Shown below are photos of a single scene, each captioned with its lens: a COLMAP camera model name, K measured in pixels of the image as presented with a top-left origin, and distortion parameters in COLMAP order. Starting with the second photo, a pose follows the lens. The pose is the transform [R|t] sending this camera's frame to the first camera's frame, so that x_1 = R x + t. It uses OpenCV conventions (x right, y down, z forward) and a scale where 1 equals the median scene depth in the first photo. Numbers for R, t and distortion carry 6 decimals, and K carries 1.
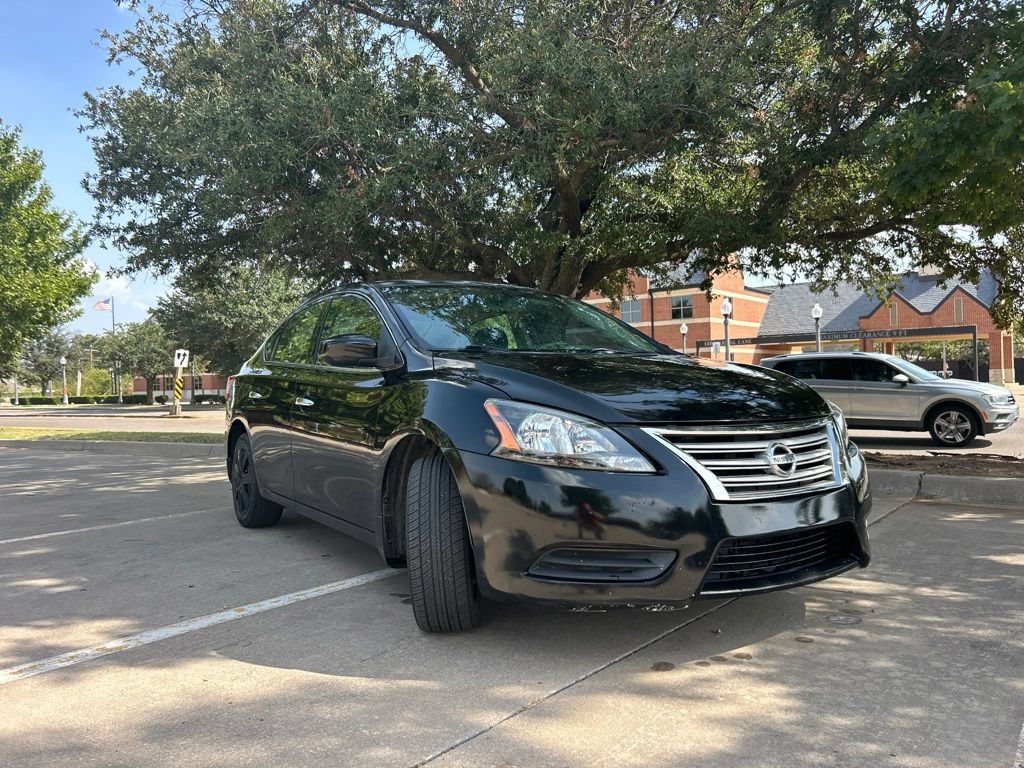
lens RADIAL K [[781.5, 0, 508.1], [0, 781.5, 381.3], [0, 0, 1]] dist [0.042906, -0.045113]
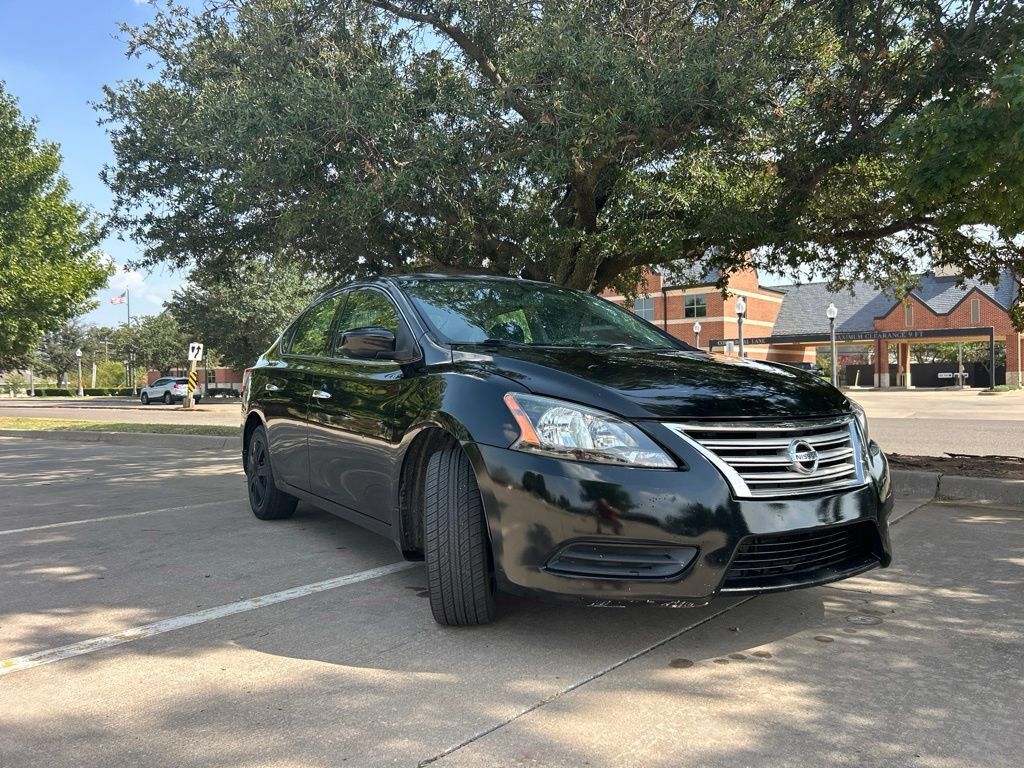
lens RADIAL K [[781.5, 0, 508.2], [0, 781.5, 381.3], [0, 0, 1]] dist [0.042906, -0.045113]
pose [[0.999831, 0.011538, -0.014343, -0.004453], [-0.011485, 0.999927, 0.003830, 0.001864], [0.014386, -0.003664, 0.999890, 0.001758]]
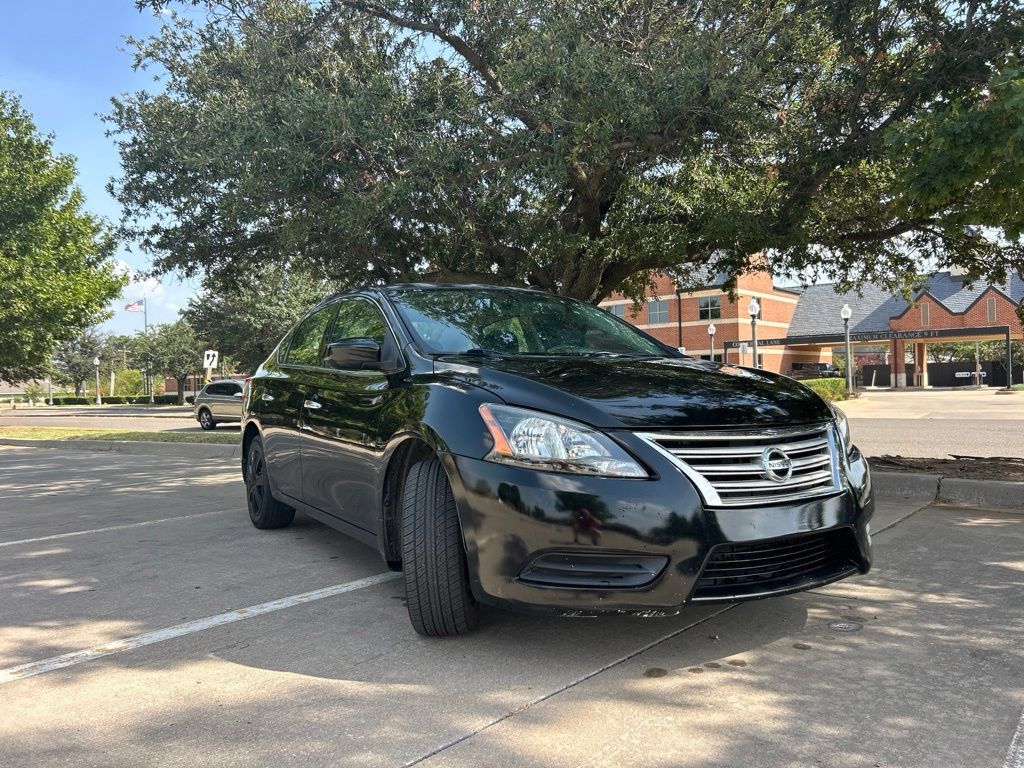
lens RADIAL K [[781.5, 0, 519.0], [0, 781.5, 378.5], [0, 0, 1]] dist [0.042906, -0.045113]
pose [[0.999732, 0.000727, -0.023158, 0.017622], [-0.000825, 0.999991, -0.004242, -0.002080], [0.023155, 0.004260, 0.999723, -0.000400]]
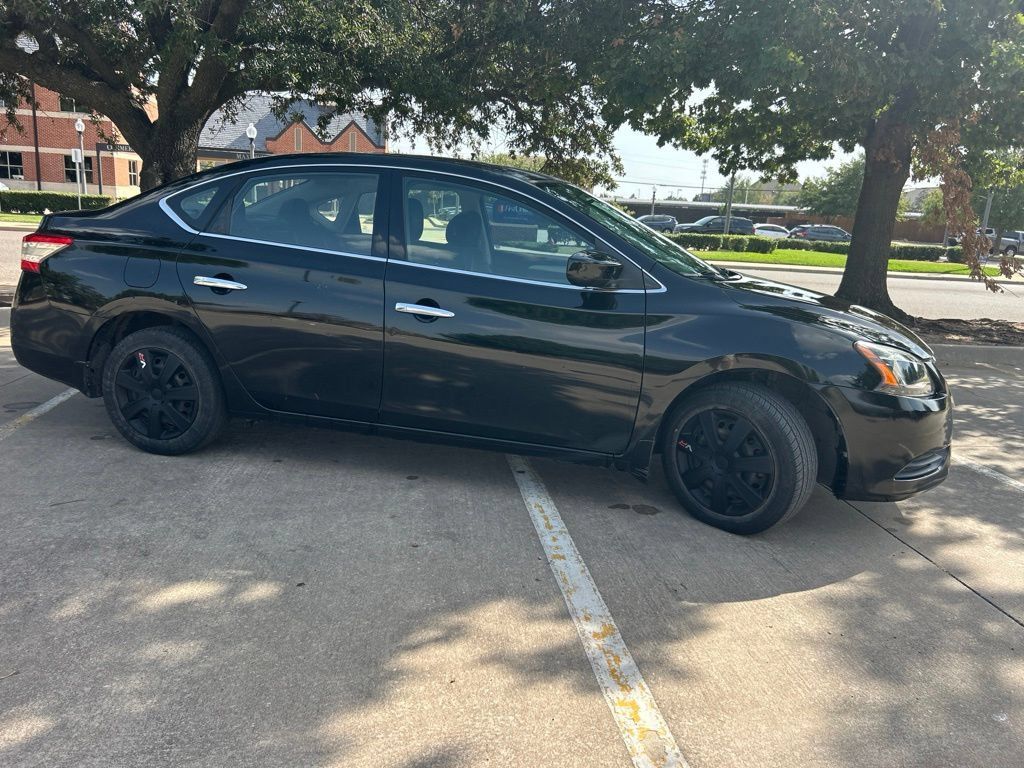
lens RADIAL K [[781.5, 0, 509.8], [0, 781.5, 383.9], [0, 0, 1]] dist [0.042906, -0.045113]
pose [[0.701366, -0.093203, 0.706682, -0.496193], [-0.078773, 0.975207, 0.206799, -0.047489], [-0.708436, -0.200709, 0.676635, 0.220580]]
